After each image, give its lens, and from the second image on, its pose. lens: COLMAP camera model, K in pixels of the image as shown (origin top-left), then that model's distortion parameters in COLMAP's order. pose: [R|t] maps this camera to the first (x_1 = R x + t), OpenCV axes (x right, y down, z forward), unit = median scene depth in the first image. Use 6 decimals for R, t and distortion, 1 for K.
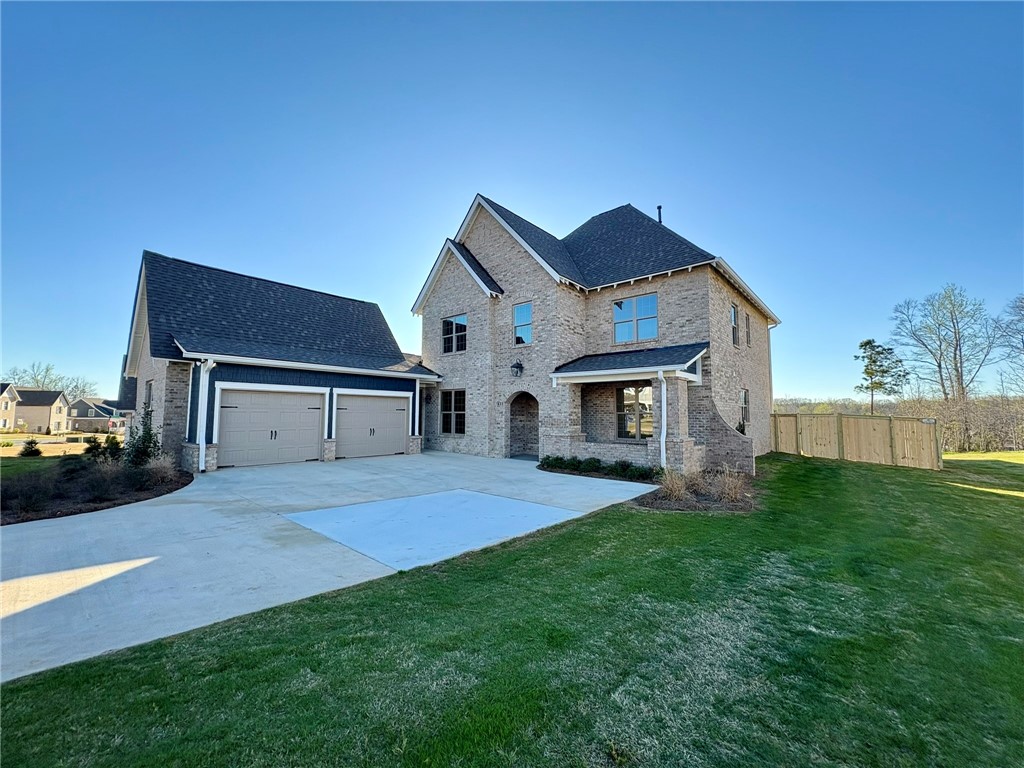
lens RADIAL K [[407.0, 0, 514.2], [0, 407.0, 385.2], [0, 0, 1]] dist [0.000132, -0.000015]
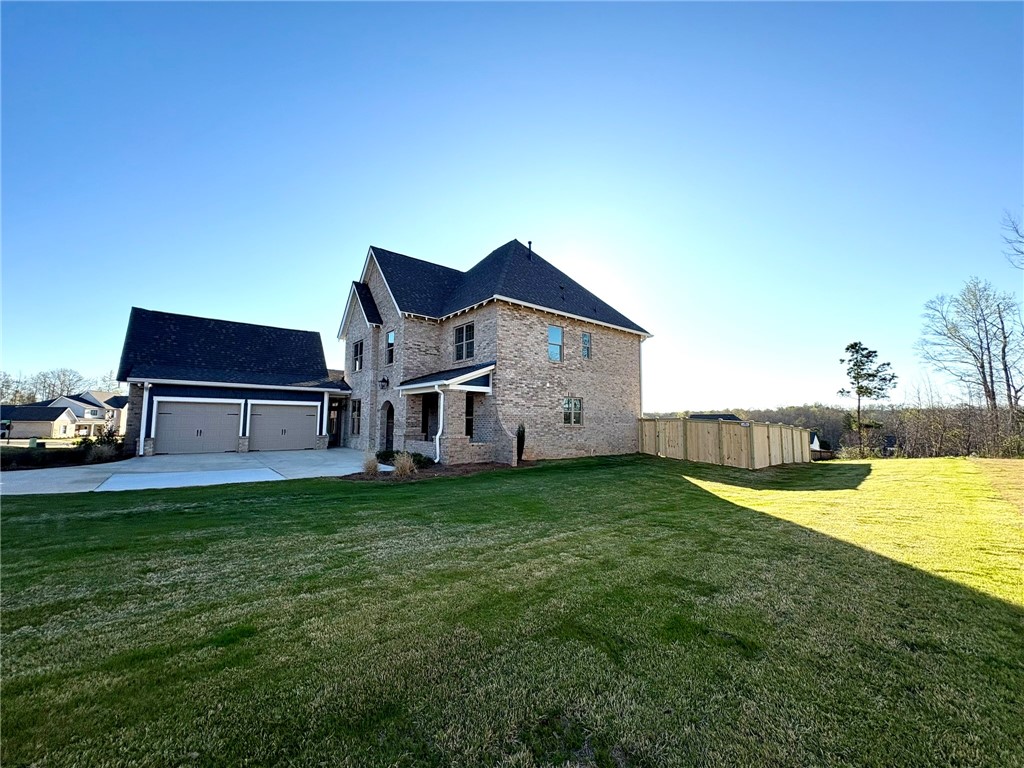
lens RADIAL K [[407.0, 0, 510.4], [0, 407.0, 382.6], [0, 0, 1]] dist [0.000132, -0.000015]
pose [[0.986990, -0.015089, -0.160072, 0.569158], [0.011280, 0.999632, -0.024674, -0.005767], [0.160385, 0.022547, 0.986797, -0.190786]]
